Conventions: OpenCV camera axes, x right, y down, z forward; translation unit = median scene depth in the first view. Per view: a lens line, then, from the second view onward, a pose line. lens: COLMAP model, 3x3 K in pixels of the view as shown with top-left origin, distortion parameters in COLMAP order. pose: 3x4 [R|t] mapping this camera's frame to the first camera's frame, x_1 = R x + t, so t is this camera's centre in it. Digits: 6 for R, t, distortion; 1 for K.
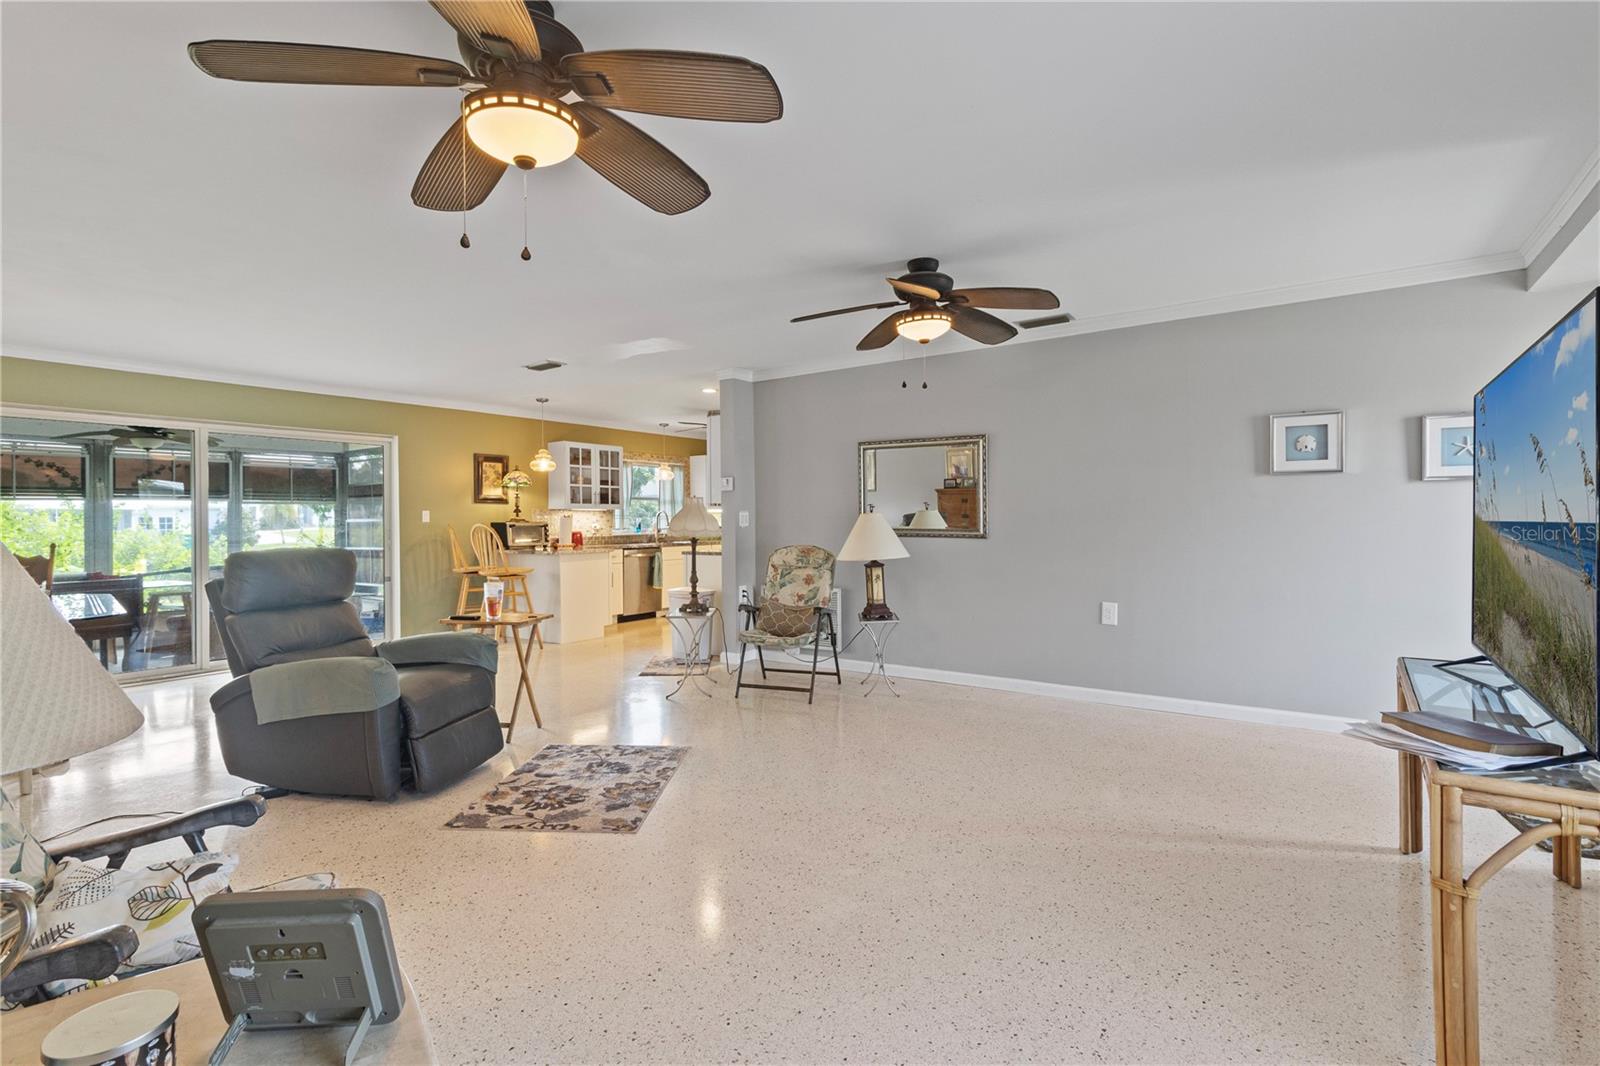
lens RADIAL K [[741.4, 0, 793.4], [0, 741.4, 516.4], [0, 0, 1]] dist [-0.001019, -0.000211]
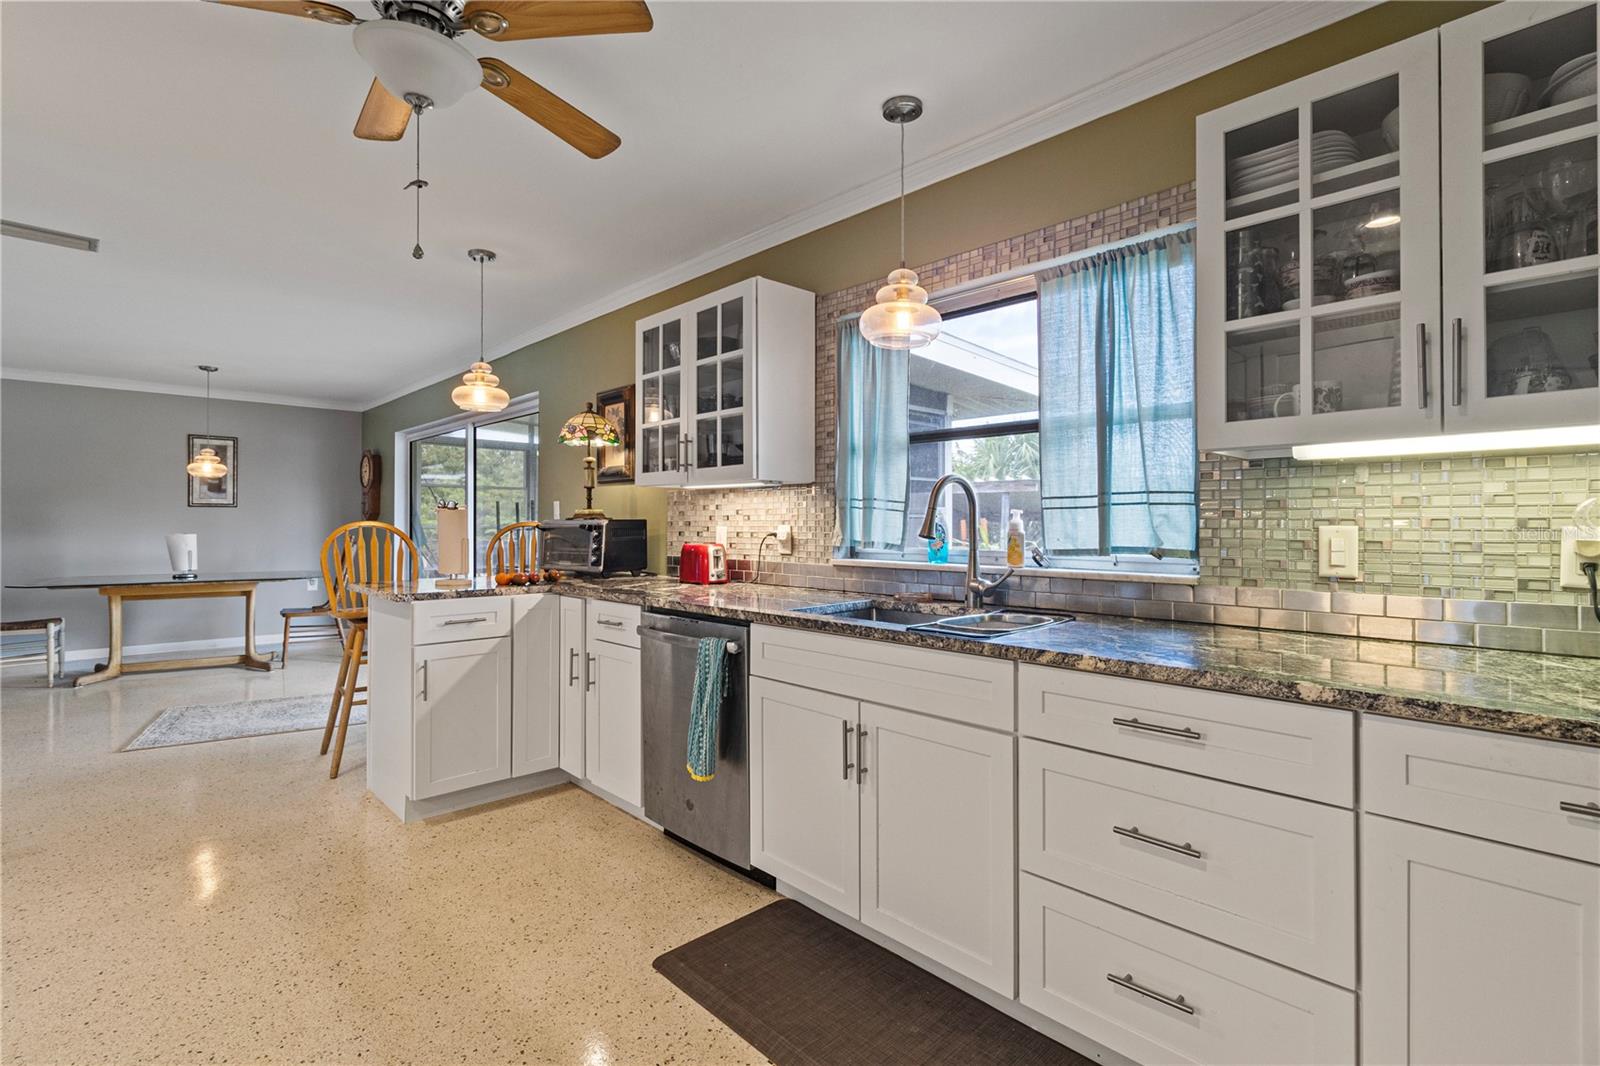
lens RADIAL K [[742.4, 0, 797.2], [0, 742.4, 523.4], [0, 0, 1]] dist [0.001915, 0.000301]
pose [[-0.179779, 0.009386, -0.983662, 0.109783], [0.007673, 0.999937, 0.008139, 0.009688], [0.983677, -0.006084, -0.179840, 1.693406]]
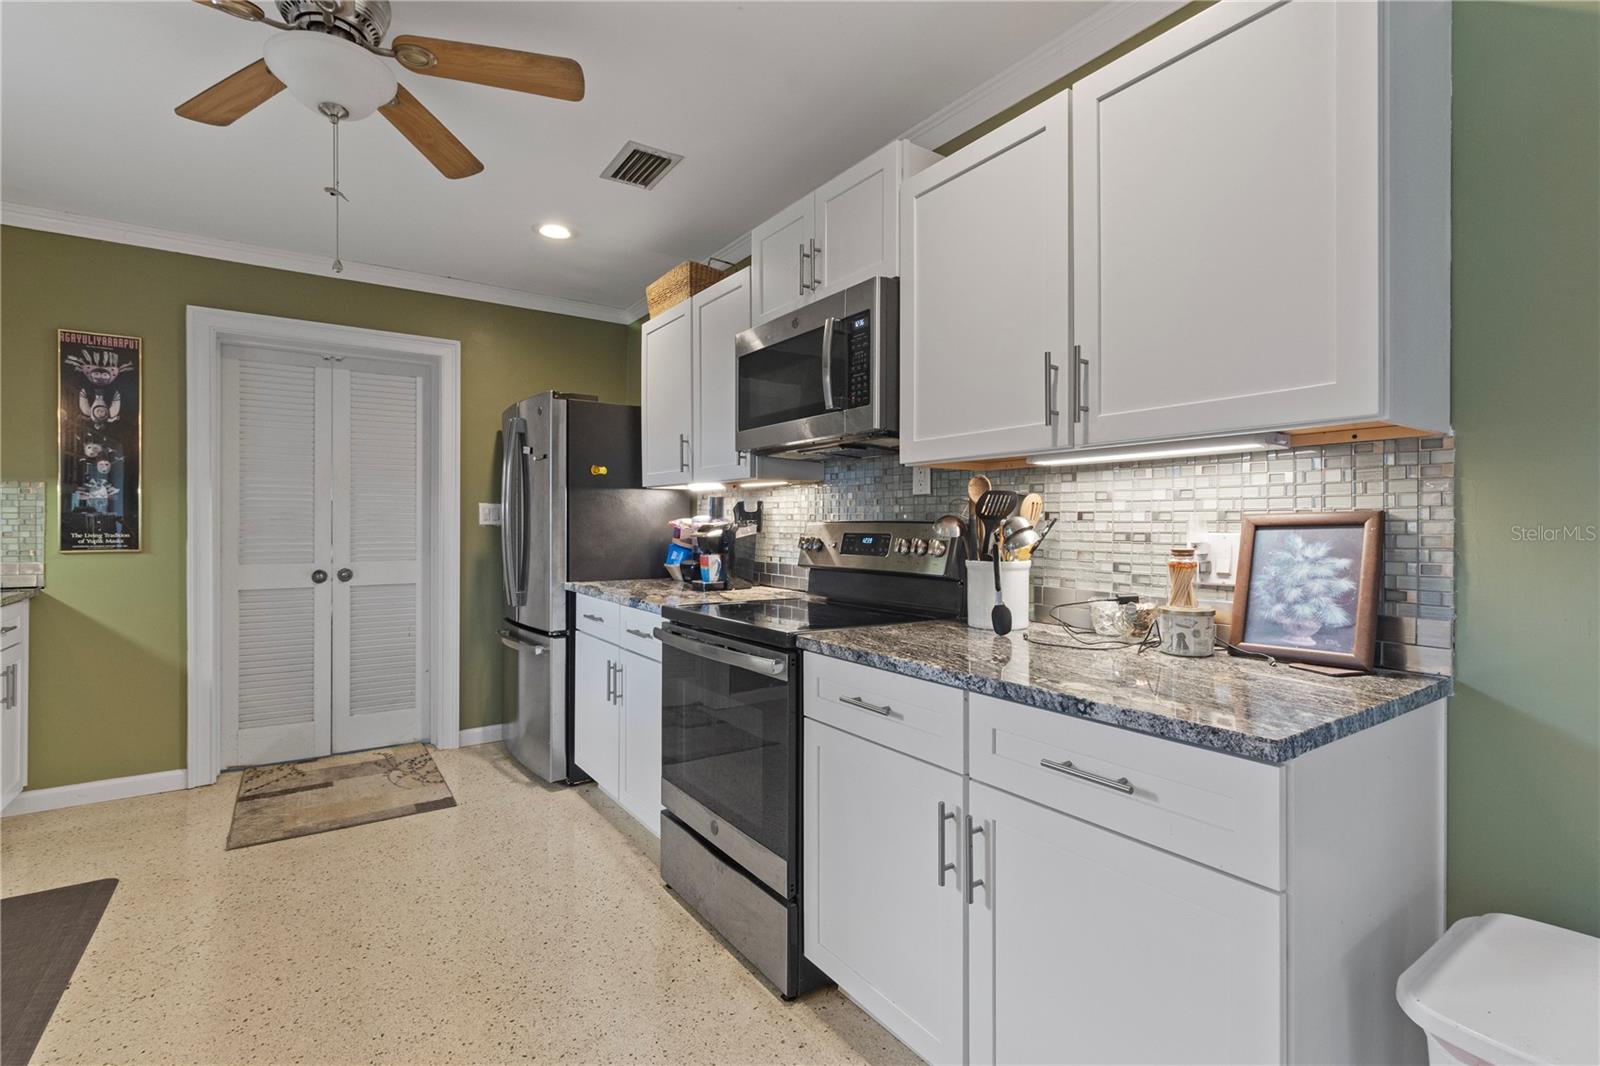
lens RADIAL K [[739.4, 0, 796.2], [0, 739.4, 526.6], [0, 0, 1]] dist [0.000625, -0.000130]
pose [[0.342950, 0.007439, 0.939324, -0.366107], [-0.011546, 0.999926, -0.003703, 0.010563], [-0.939283, -0.009576, 0.343010, 1.216057]]
